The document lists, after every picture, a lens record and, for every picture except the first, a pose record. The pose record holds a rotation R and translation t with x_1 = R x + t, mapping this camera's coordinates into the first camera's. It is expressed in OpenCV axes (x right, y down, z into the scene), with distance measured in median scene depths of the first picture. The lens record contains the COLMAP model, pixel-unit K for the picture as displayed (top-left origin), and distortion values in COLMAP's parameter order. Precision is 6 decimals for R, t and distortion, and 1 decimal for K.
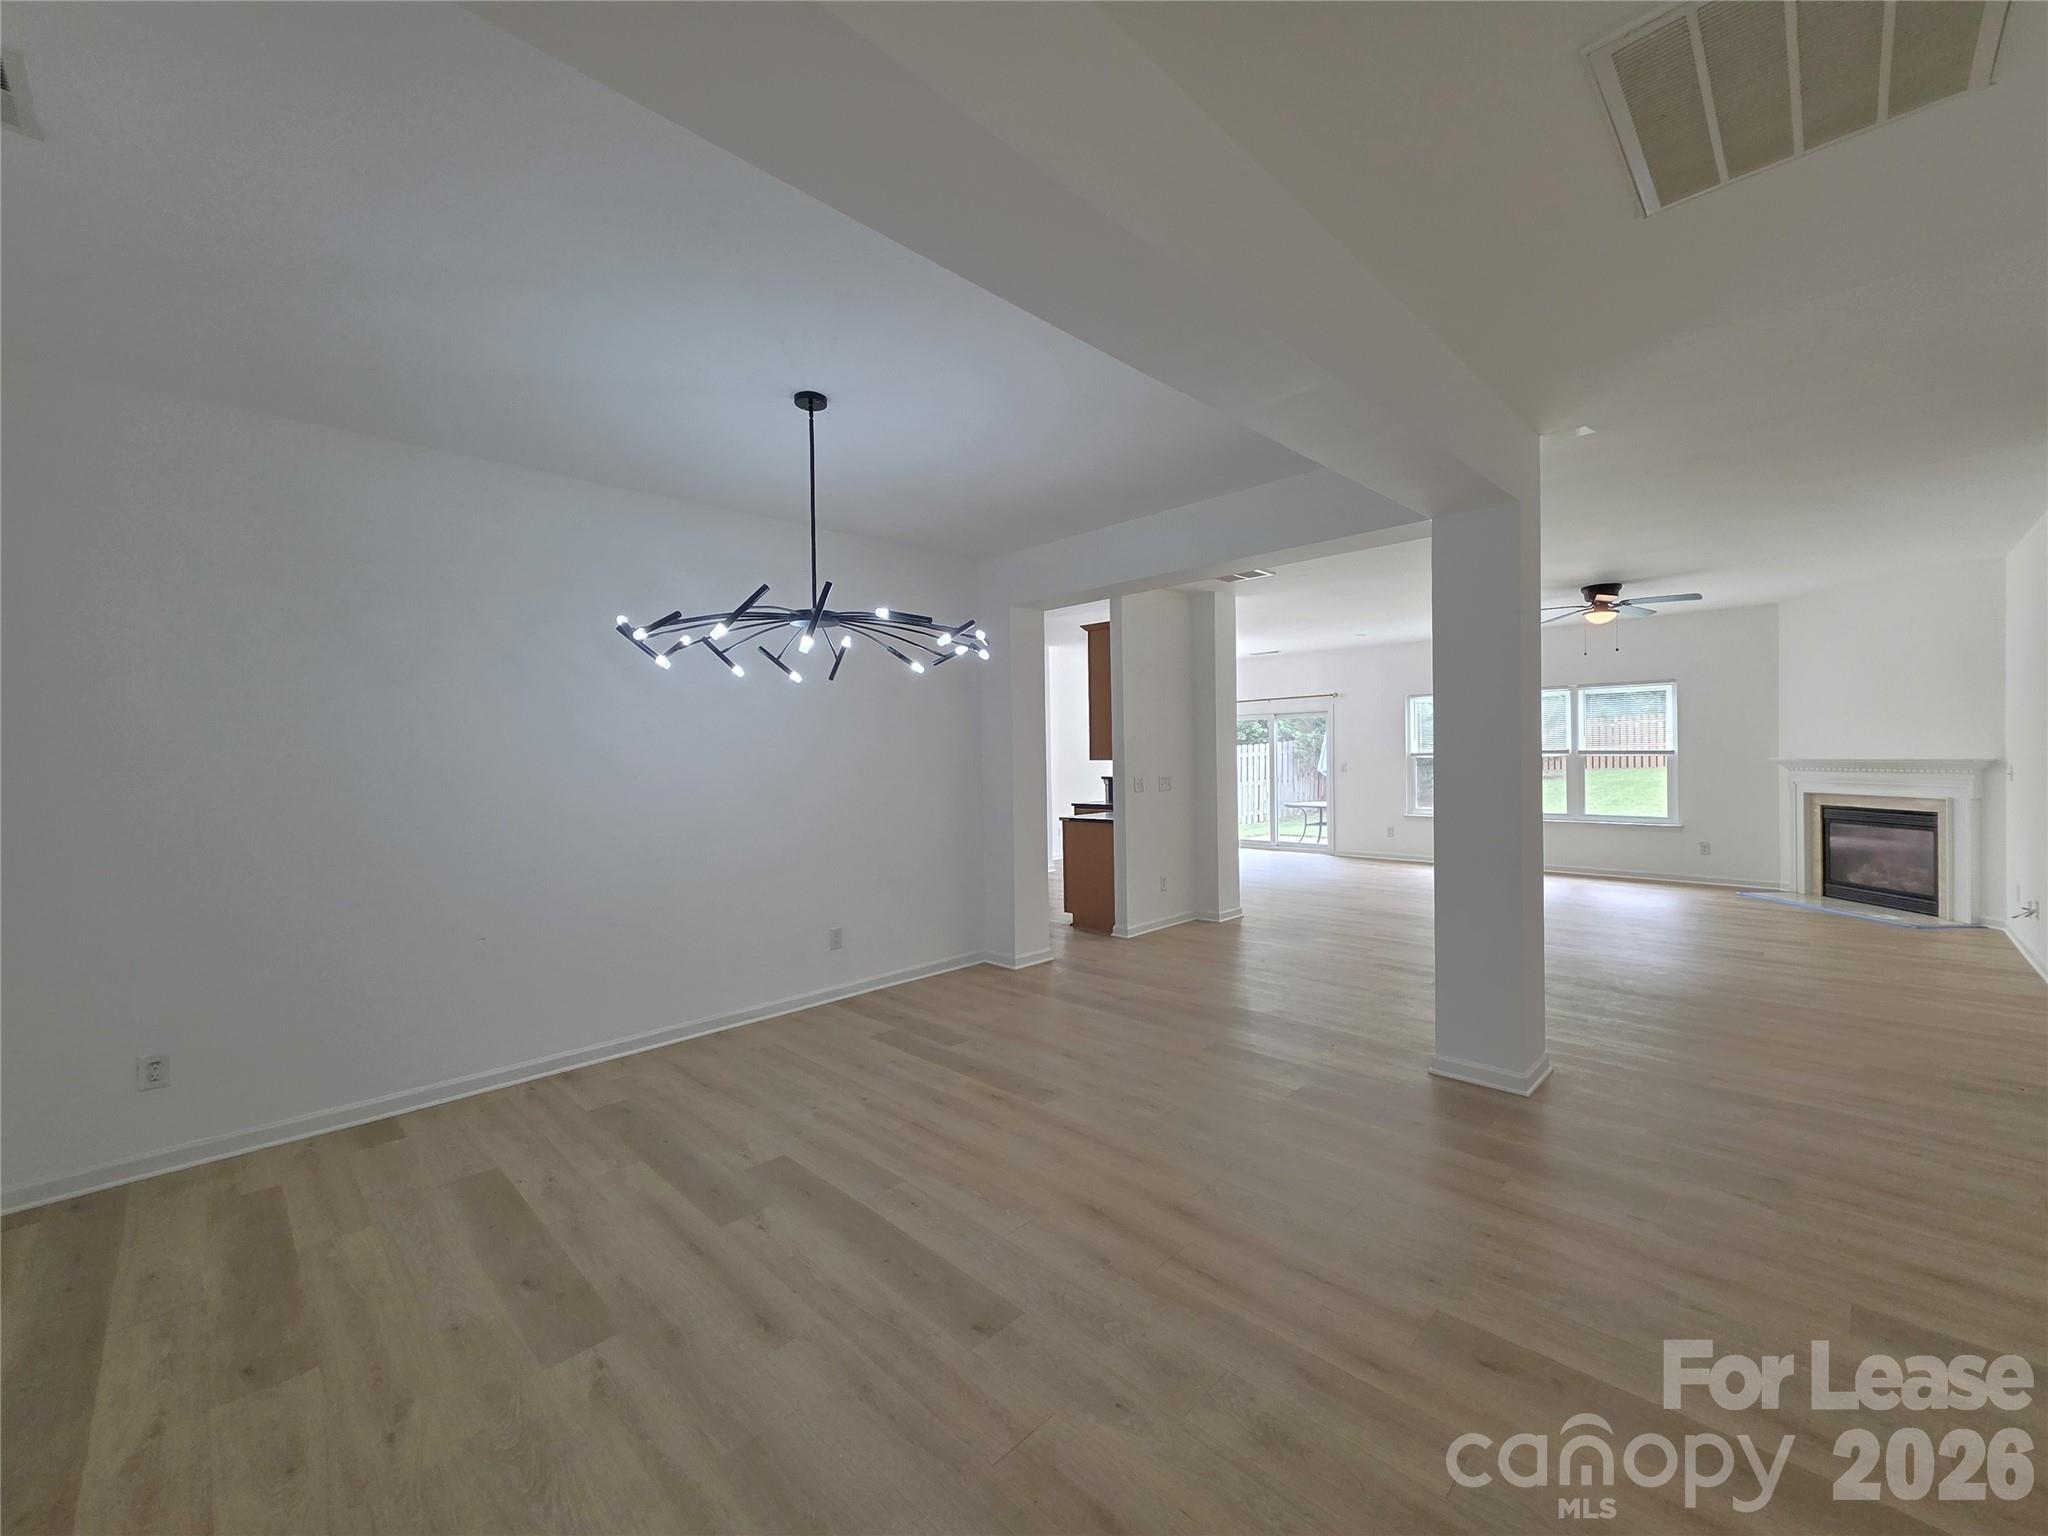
lens RADIAL K [[832.1, 0, 1022.8], [0, 832.1, 763.4], [0, 0, 1]] dist [-0.000299, 0.000168]
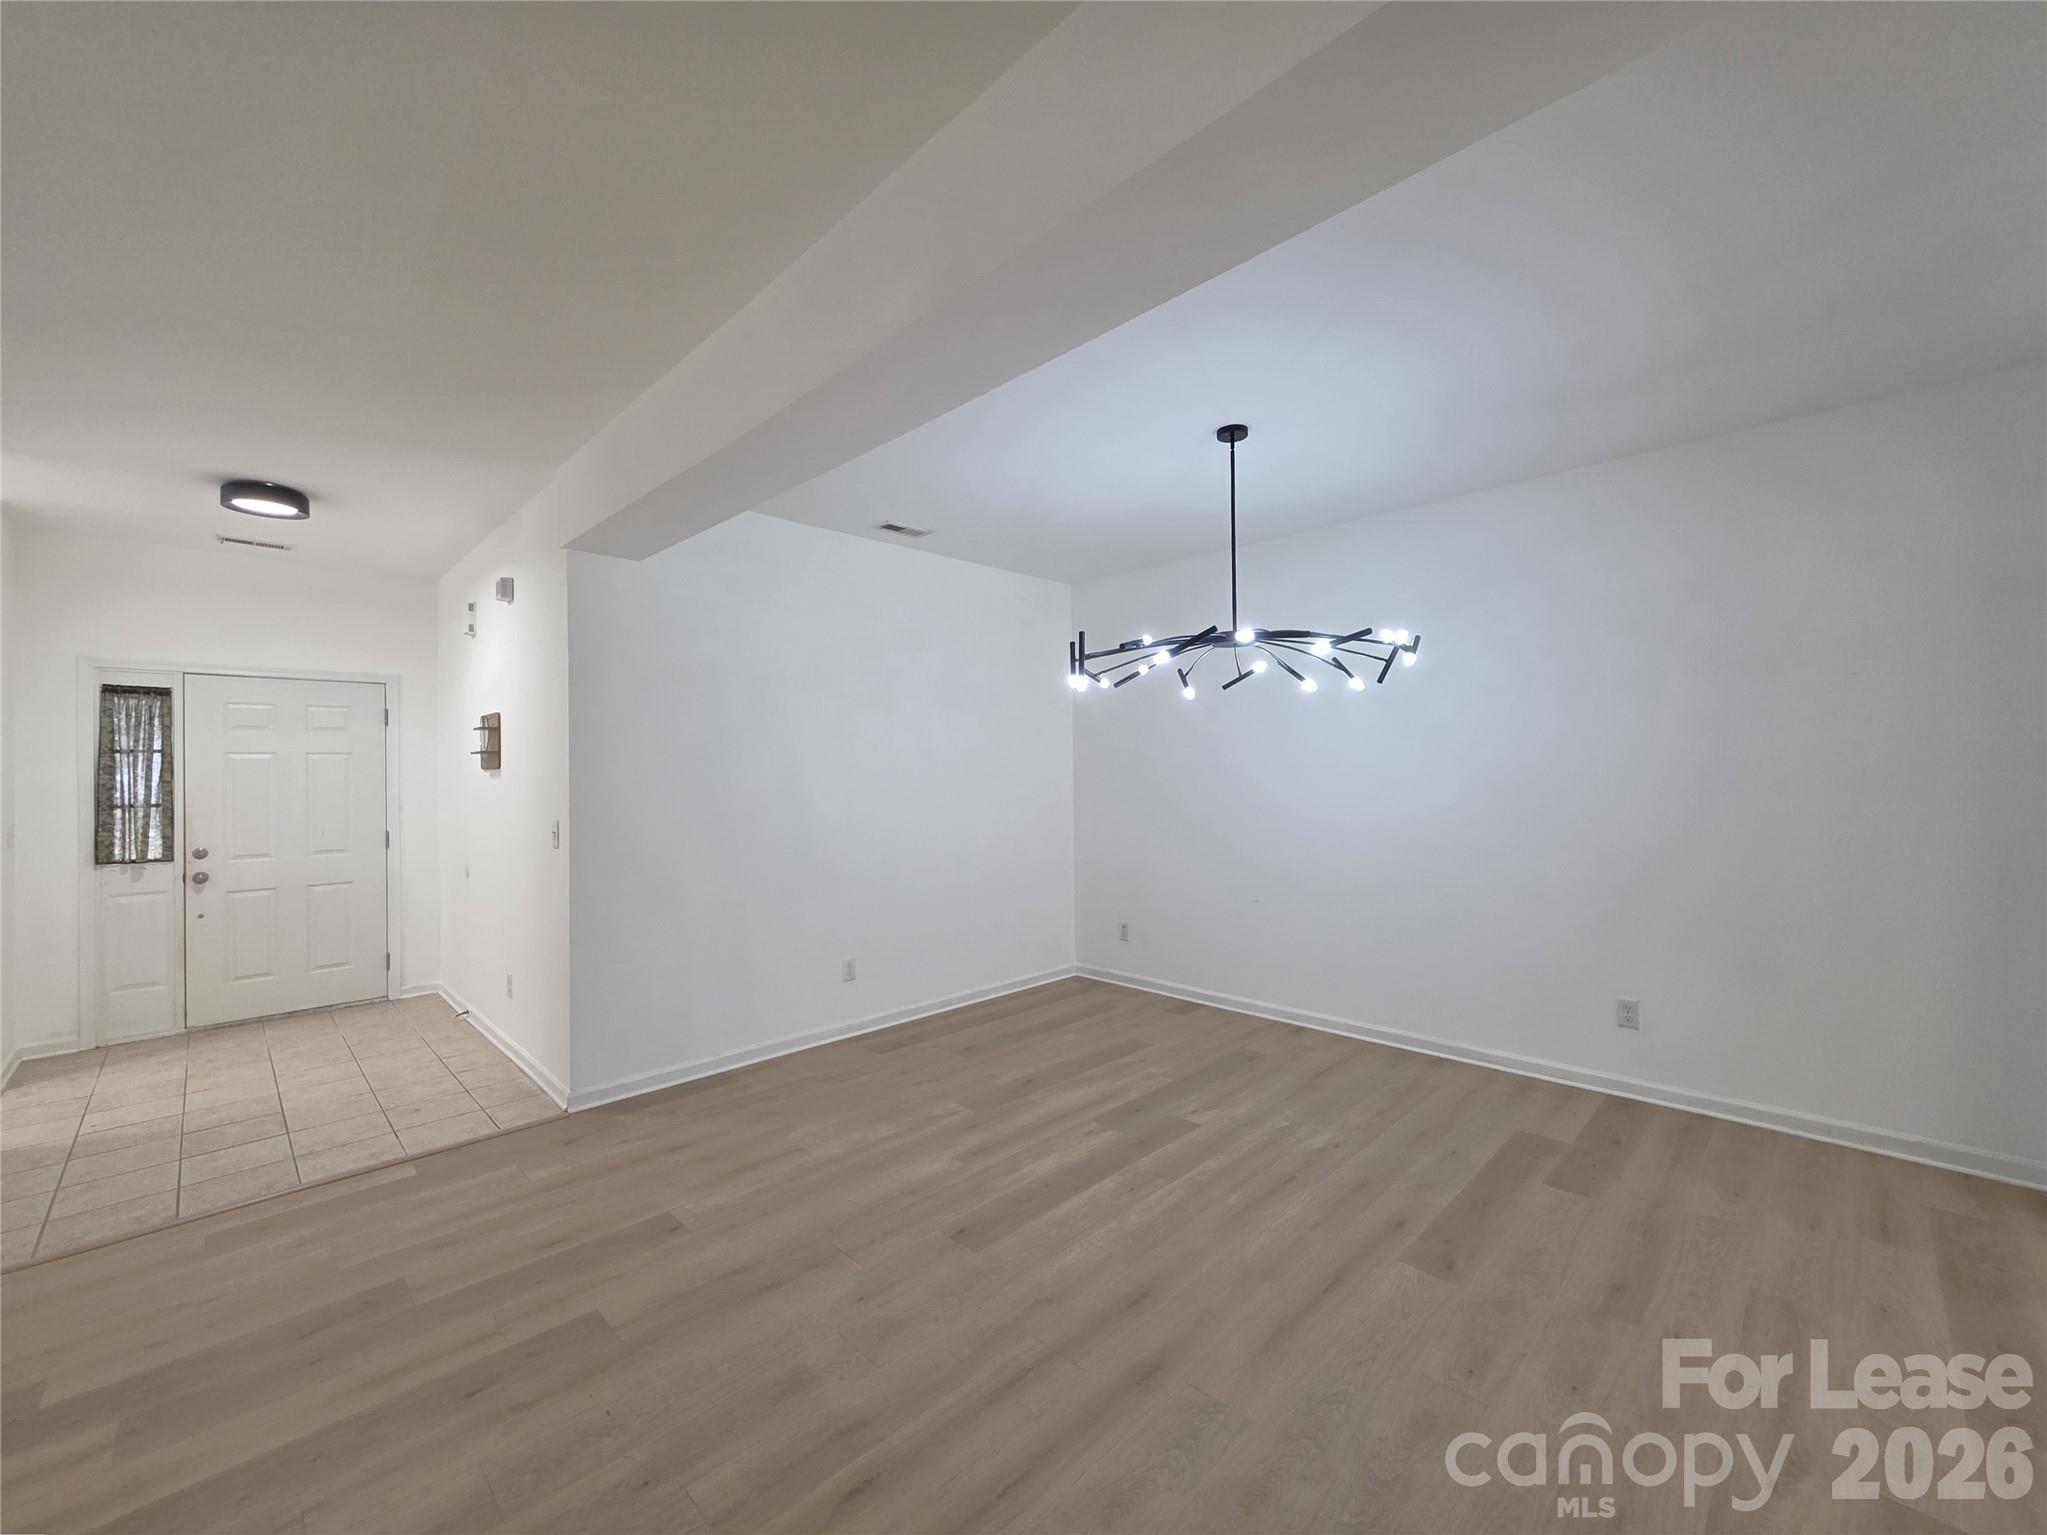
lens RADIAL K [[831.7, 0, 1022.4], [0, 831.7, 764.9], [0, 0, 1]] dist [-0.000299, 0.000168]
pose [[-0.009296, 0.010705, -0.999899, 0.822028], [-0.000947, 0.999942, 0.010714, -0.025910], [0.999956, 0.001046, -0.009286, 0.762753]]
